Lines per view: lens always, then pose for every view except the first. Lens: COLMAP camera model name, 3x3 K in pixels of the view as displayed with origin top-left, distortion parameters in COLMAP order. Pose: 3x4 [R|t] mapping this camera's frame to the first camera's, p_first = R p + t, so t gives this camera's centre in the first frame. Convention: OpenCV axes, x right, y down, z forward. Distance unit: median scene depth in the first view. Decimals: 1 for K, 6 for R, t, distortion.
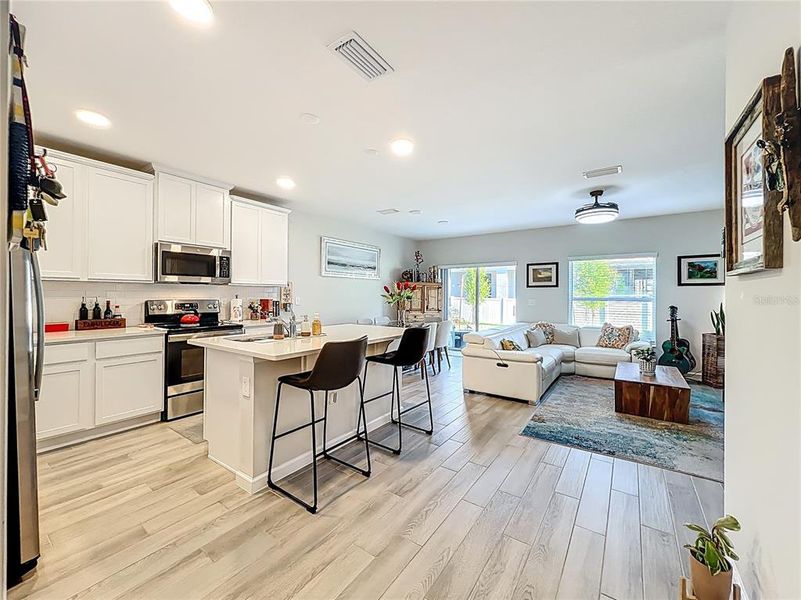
lens RADIAL K [[321.2, 0, 406.5], [0, 321.2, 294.2], [0, 0, 1]] dist [-0.004757, 0.001756]
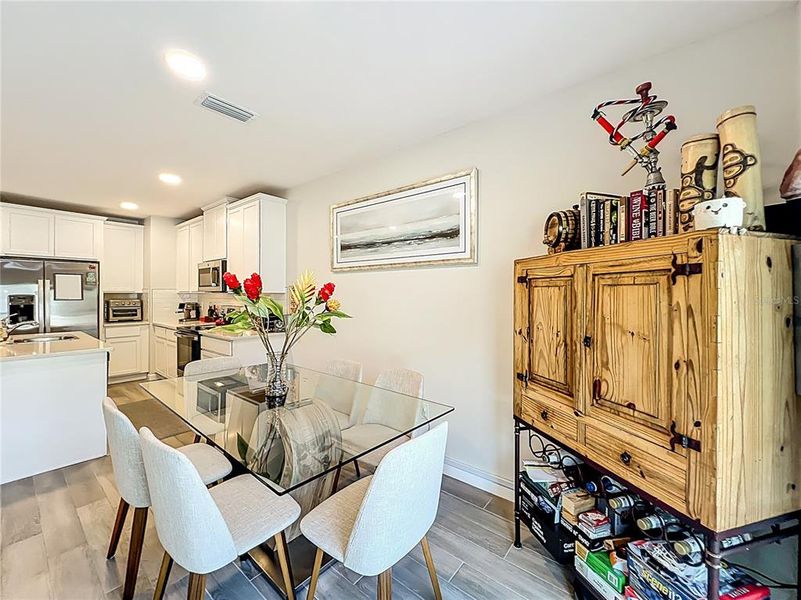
lens RADIAL K [[321.2, 0, 399.2], [0, 321.2, 295.6], [0, 0, 1]] dist [-0.004757, 0.001756]
pose [[-0.075506, -0.003652, -0.997139, 0.382061], [-0.001287, 0.999993, -0.003565, -0.013598], [0.997145, 0.001014, -0.075510, 1.391511]]
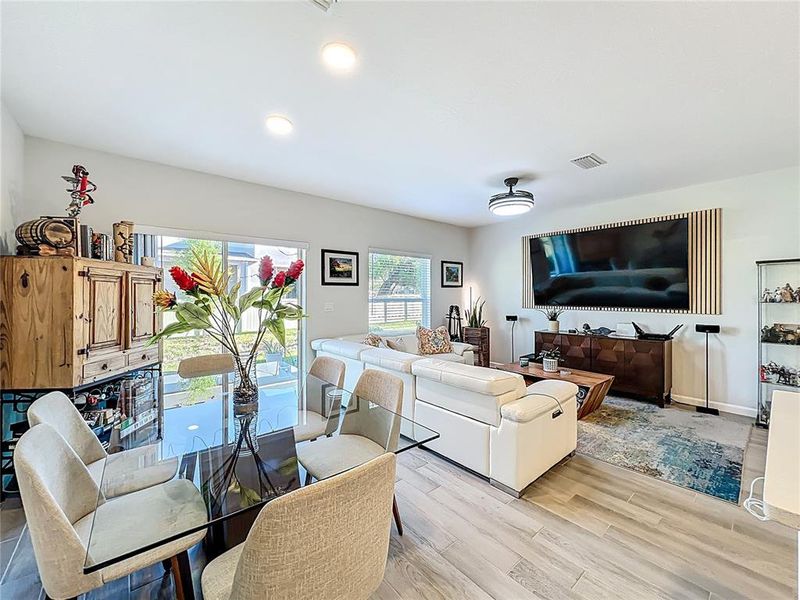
lens RADIAL K [[320.8, 0, 391.2], [0, 320.8, 296.1], [0, 0, 1]] dist [-0.004757, 0.001756]
pose [[0.277822, -0.010785, 0.960572, -0.309780], [-0.002539, 0.999925, 0.011961, -0.008426], [-0.960629, -0.005762, 0.277774, 0.951961]]
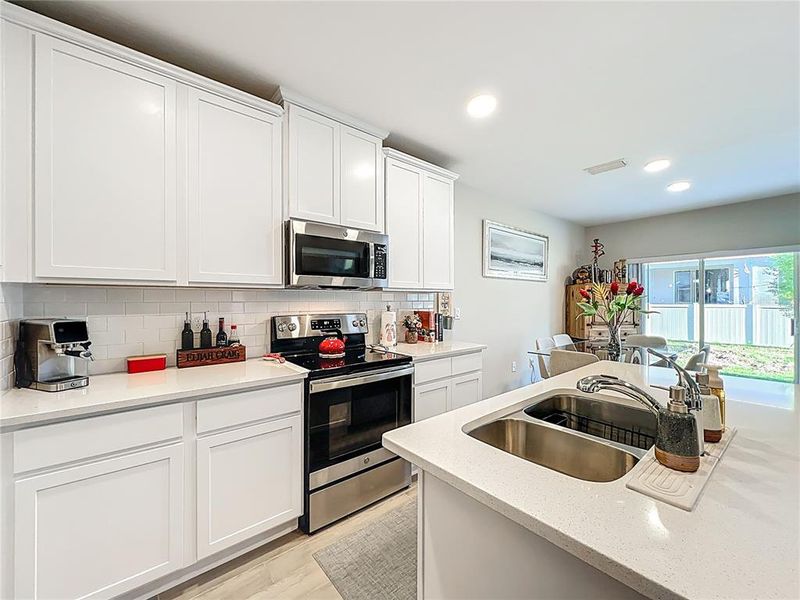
lens RADIAL K [[320.8, 0, 405.6], [0, 320.8, 299.8], [0, 0, 1]] dist [-0.004757, 0.001756]
pose [[0.965201, -0.009264, -0.261346, -0.295238], [0.008901, 0.999957, -0.002573, -0.006741], [0.261358, 0.000157, 0.965242, 0.343610]]
